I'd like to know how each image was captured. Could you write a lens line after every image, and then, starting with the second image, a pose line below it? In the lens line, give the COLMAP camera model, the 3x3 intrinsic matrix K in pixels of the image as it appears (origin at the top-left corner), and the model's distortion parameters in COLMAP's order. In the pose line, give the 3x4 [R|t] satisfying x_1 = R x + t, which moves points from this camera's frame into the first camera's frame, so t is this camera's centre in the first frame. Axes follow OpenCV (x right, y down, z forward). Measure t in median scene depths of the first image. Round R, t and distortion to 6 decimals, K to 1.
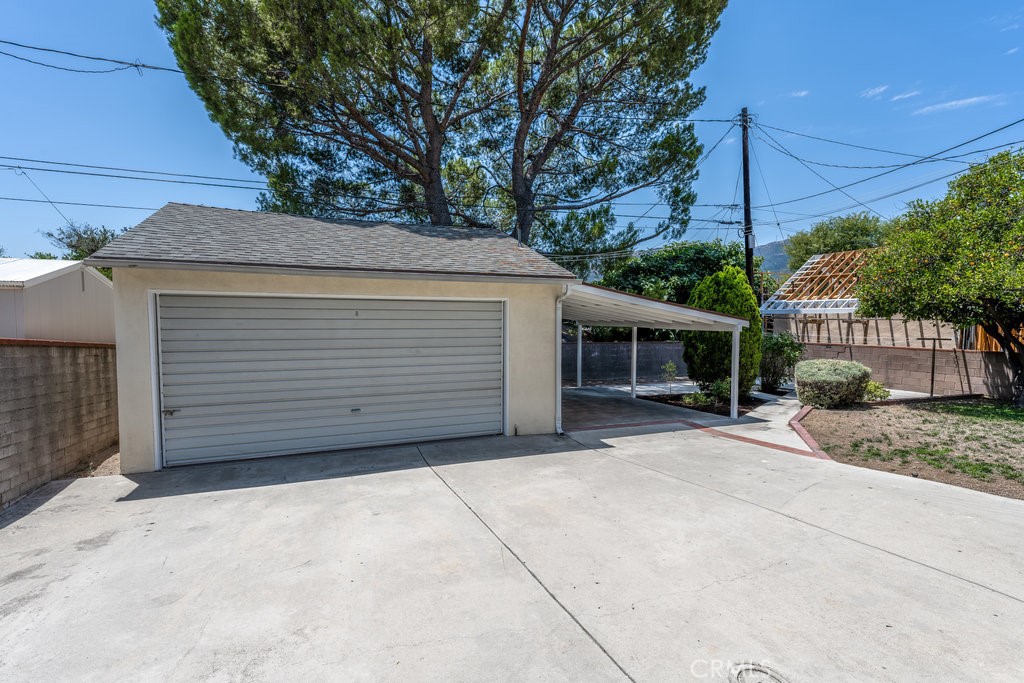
lens RADIAL K [[489.0, 0, 512.0], [0, 489.0, 341.5], [0, 0, 1]] dist [0.000777, -0.000131]
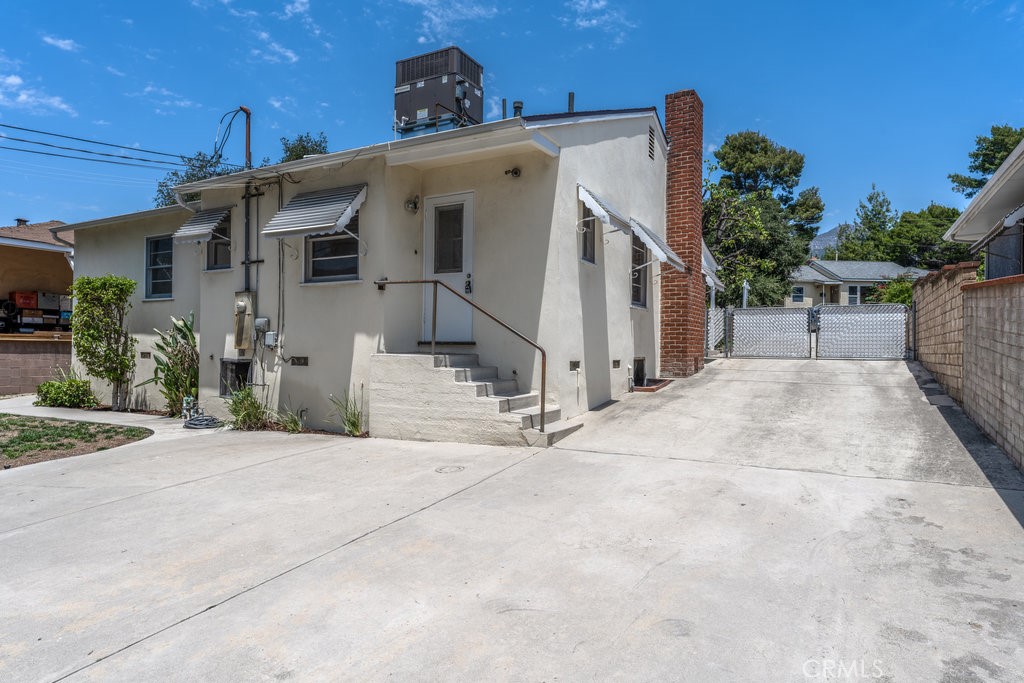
lens RADIAL K [[610.3, 0, 512.0], [0, 610.3, 341.5], [0, 0, 1]] dist [0.000598, 0.000135]
pose [[-0.628583, 0.002213, 0.777739, -1.109983], [0.021160, 0.999674, 0.014257, 0.050391], [-0.777455, 0.025419, -0.628425, 1.536823]]
